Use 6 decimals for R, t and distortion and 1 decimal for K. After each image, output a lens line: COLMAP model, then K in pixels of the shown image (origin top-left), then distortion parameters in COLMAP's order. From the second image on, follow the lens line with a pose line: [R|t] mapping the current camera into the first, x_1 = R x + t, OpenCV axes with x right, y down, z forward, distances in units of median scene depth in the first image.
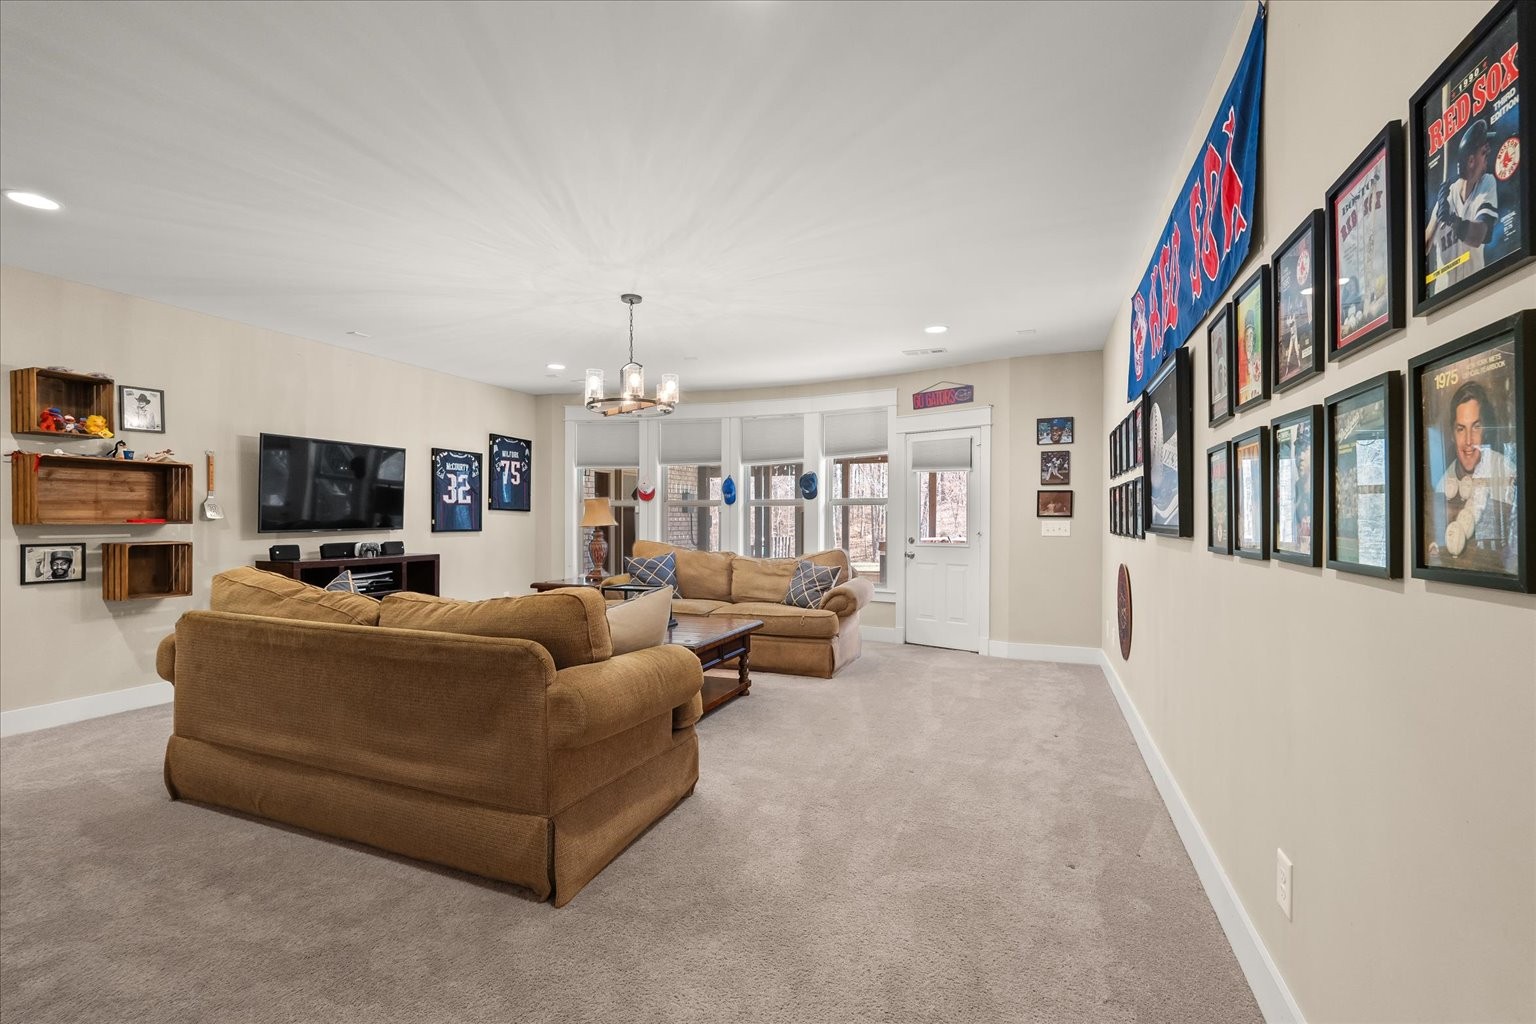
lens RADIAL K [[679.5, 0, 767.1], [0, 679.5, 517.0], [0, 0, 1]] dist [-0.004742, 0.000159]
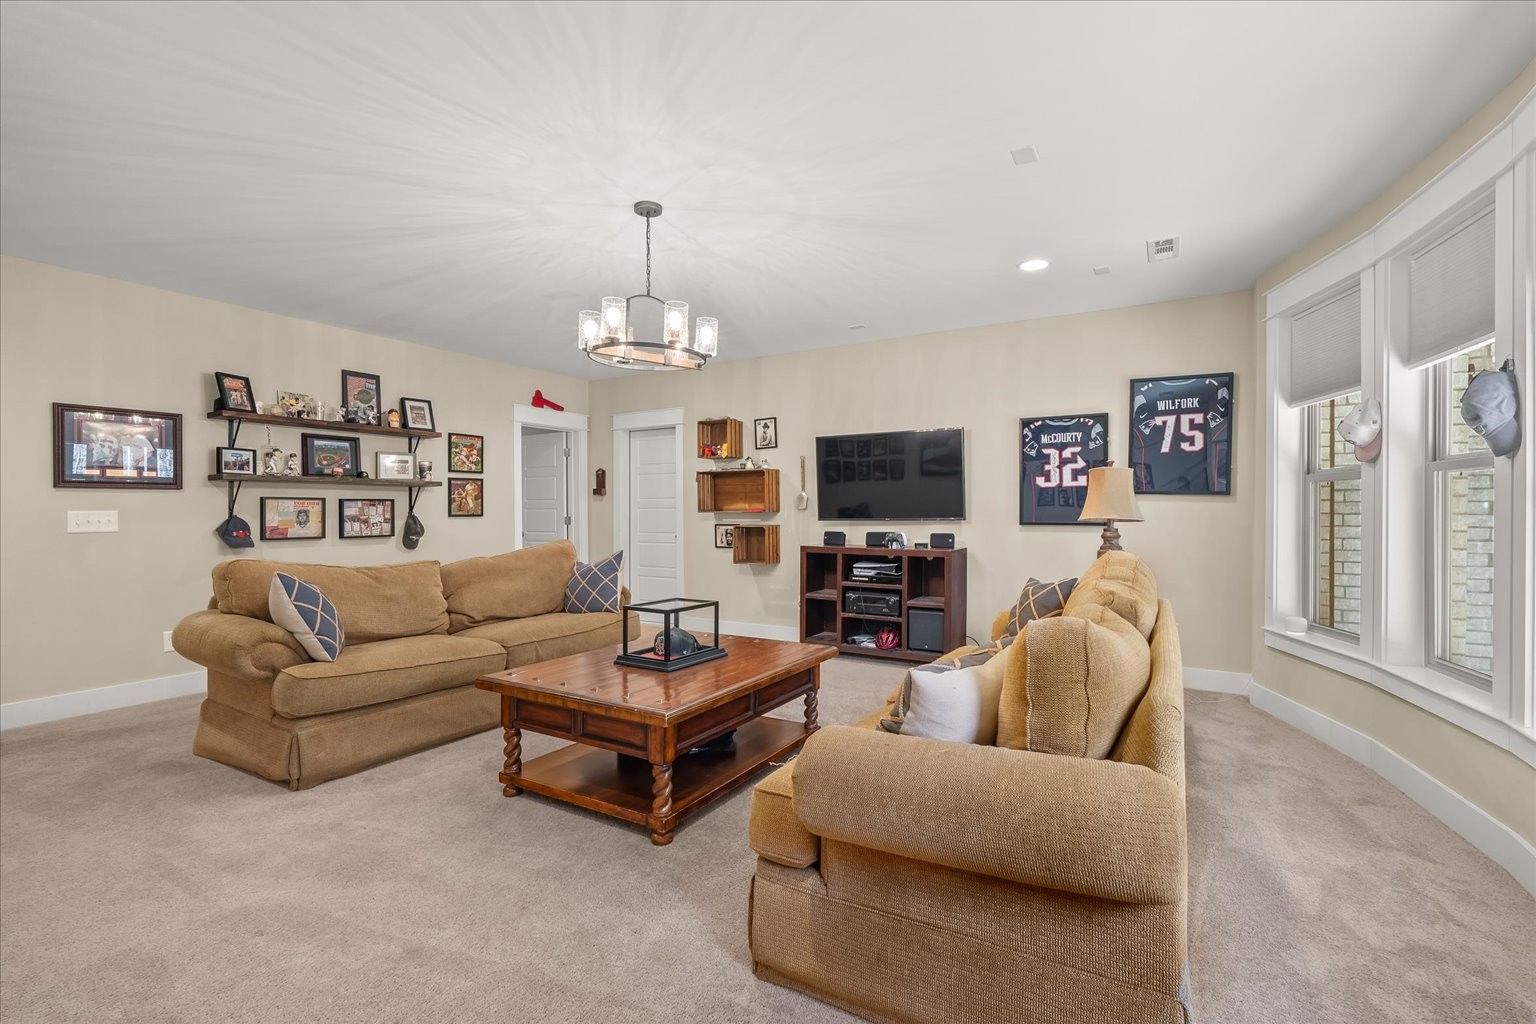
lens RADIAL K [[679.5, 0, 770.8], [0, 679.5, 511.5], [0, 0, 1]] dist [-0.004742, 0.000159]
pose [[-0.158211, 0.004630, -0.987395, 0.329169], [0.007146, 0.999968, 0.003544, 0.001901], [0.987380, -0.006495, -0.158239, 0.803521]]
